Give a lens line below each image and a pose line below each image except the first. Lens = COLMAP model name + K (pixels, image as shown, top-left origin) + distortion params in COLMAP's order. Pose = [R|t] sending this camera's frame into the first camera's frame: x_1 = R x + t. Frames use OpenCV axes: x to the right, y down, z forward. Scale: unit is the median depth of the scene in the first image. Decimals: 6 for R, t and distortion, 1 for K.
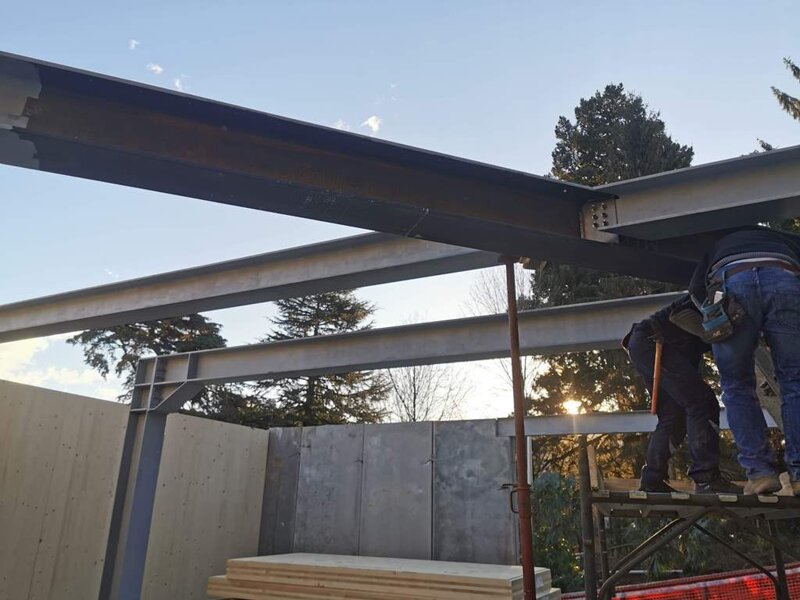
lens RADIAL K [[606.0, 0, 400.0], [0, 606.0, 300.0], [0, 0, 1]] dist [0.037531, -0.001058]
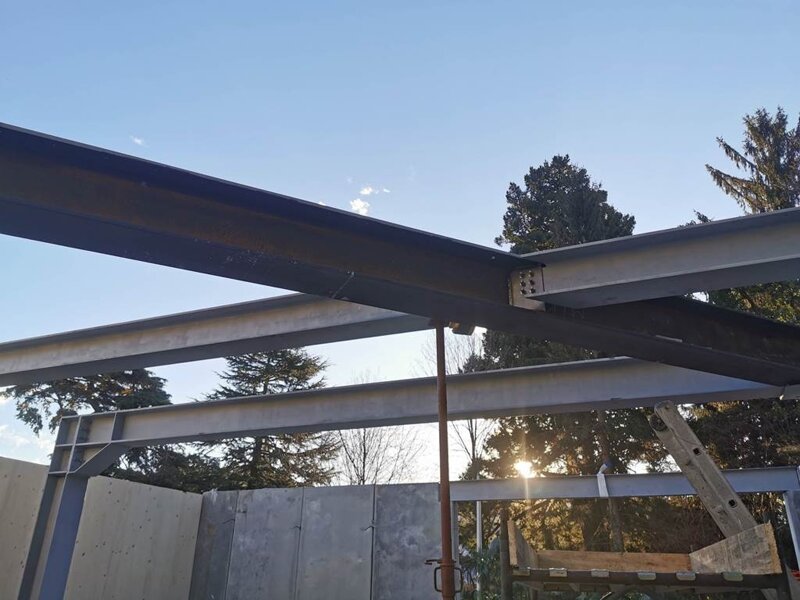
lens RADIAL K [[604.3, 0, 397.6], [0, 604.3, 299.1], [0, 0, 1]] dist [0.069064, -0.090889]
pose [[0.997298, 0.025208, 0.069006, 0.004056], [-0.018590, 0.995312, -0.094918, -0.001081], [-0.071075, 0.093378, 0.993091, 0.001294]]
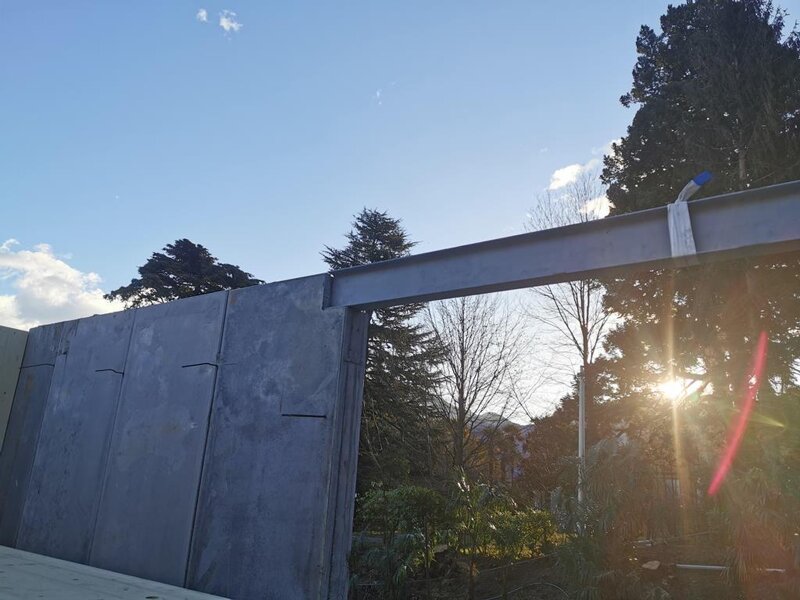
lens RADIAL K [[610.0, 0, 400.5], [0, 610.0, 305.5], [0, 0, 1]] dist [0.066237, -0.091771]
pose [[0.990370, -0.007173, -0.138260, 0.067162], [0.014446, 0.998560, 0.051672, 0.047433], [0.137690, -0.053172, 0.989047, 0.130915]]
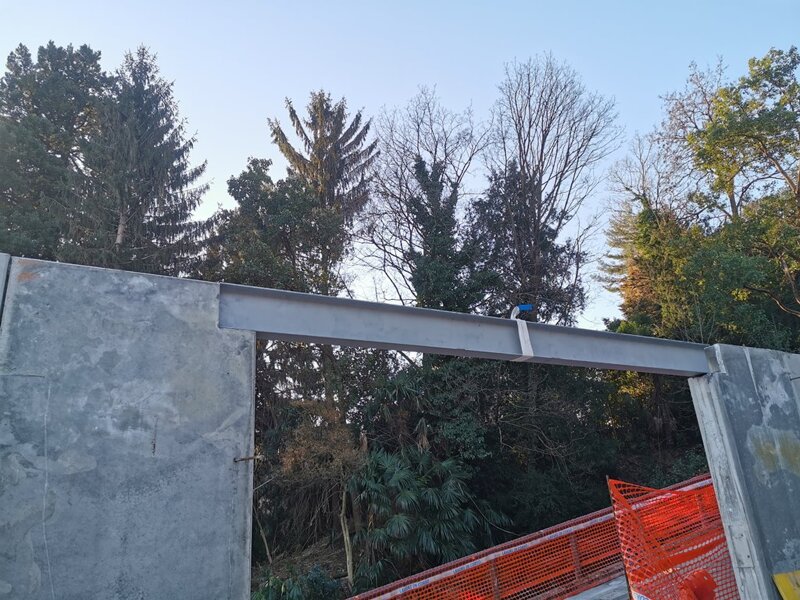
lens RADIAL K [[610.0, 0, 400.5], [0, 610.0, 305.5], [0, 0, 1]] dist [0.066237, -0.091771]
pose [[0.560735, 0.230691, 0.795209, -0.020398], [-0.195495, 0.970136, -0.143586, 0.058360], [-0.804585, -0.074946, 0.589089, 0.163842]]
